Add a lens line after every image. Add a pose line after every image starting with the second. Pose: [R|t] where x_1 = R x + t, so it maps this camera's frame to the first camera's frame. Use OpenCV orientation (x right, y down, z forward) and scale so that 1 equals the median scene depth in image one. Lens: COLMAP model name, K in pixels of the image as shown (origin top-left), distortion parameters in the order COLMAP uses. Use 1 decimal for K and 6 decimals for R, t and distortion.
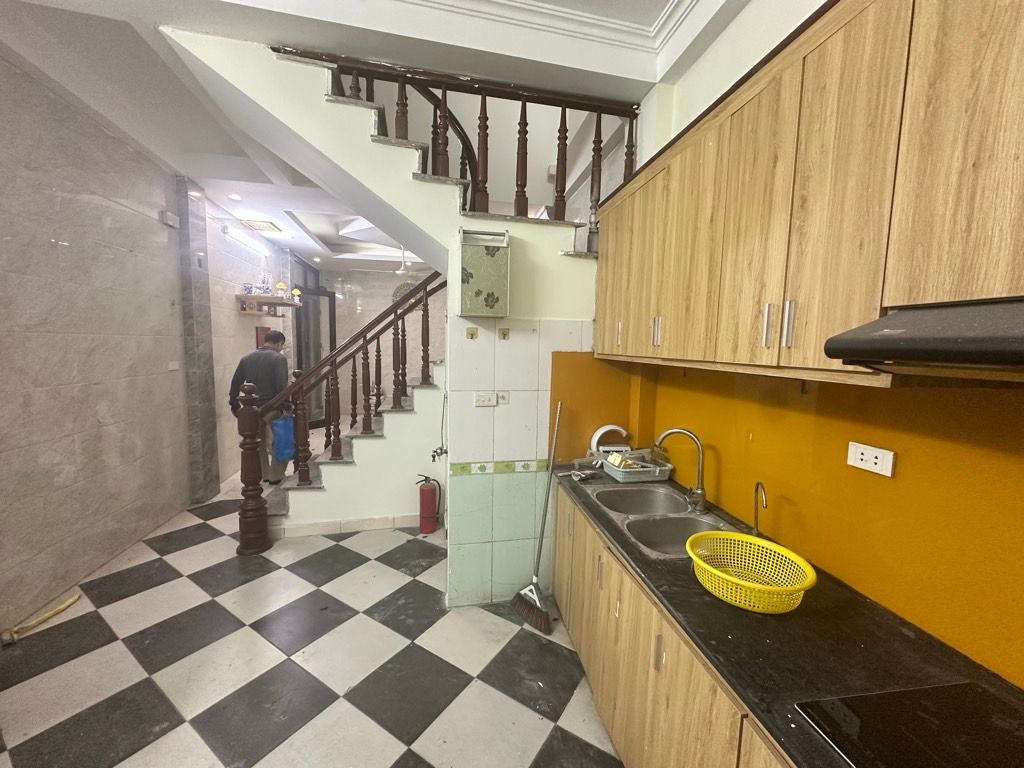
lens RADIAL K [[413.5, 0, 511.9], [0, 413.5, 383.3], [0, 0, 1]] dist [0.000487, -0.000008]
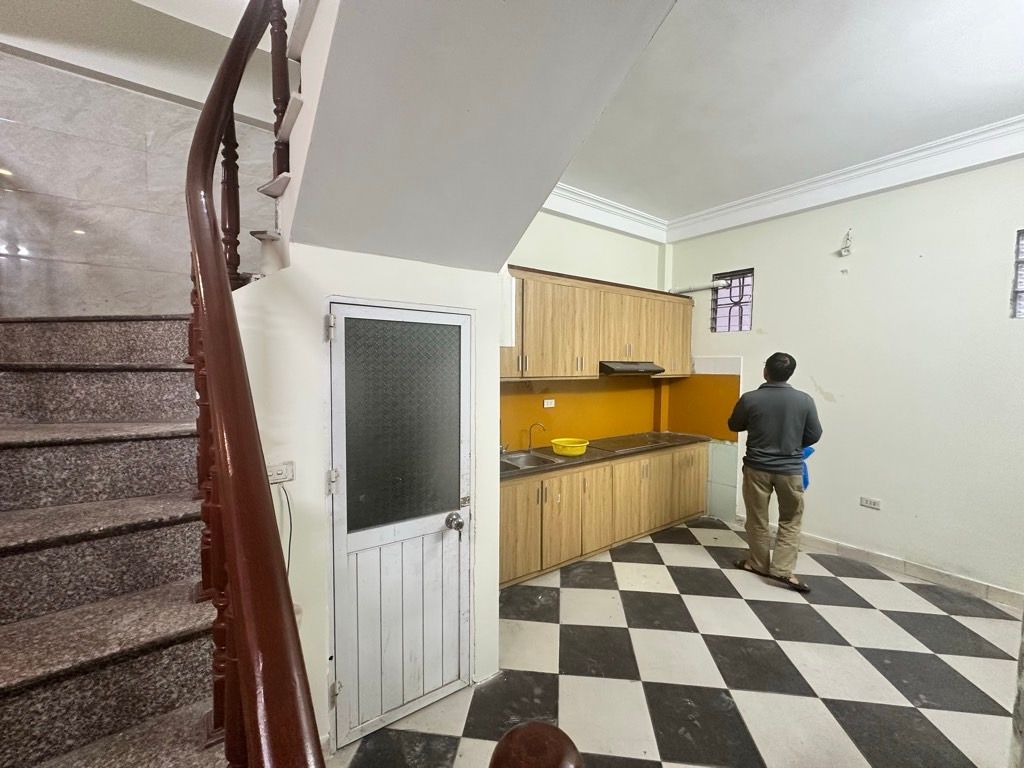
lens RADIAL K [[413.5, 0, 511.9], [0, 413.5, 383.3], [0, 0, 1]] dist [0.000487, -0.000008]
pose [[-0.437162, -0.060979, 0.897313, -1.515367], [0.075708, 0.991663, 0.104275, -0.266606], [-0.896191, 0.113519, -0.428900, 2.107563]]
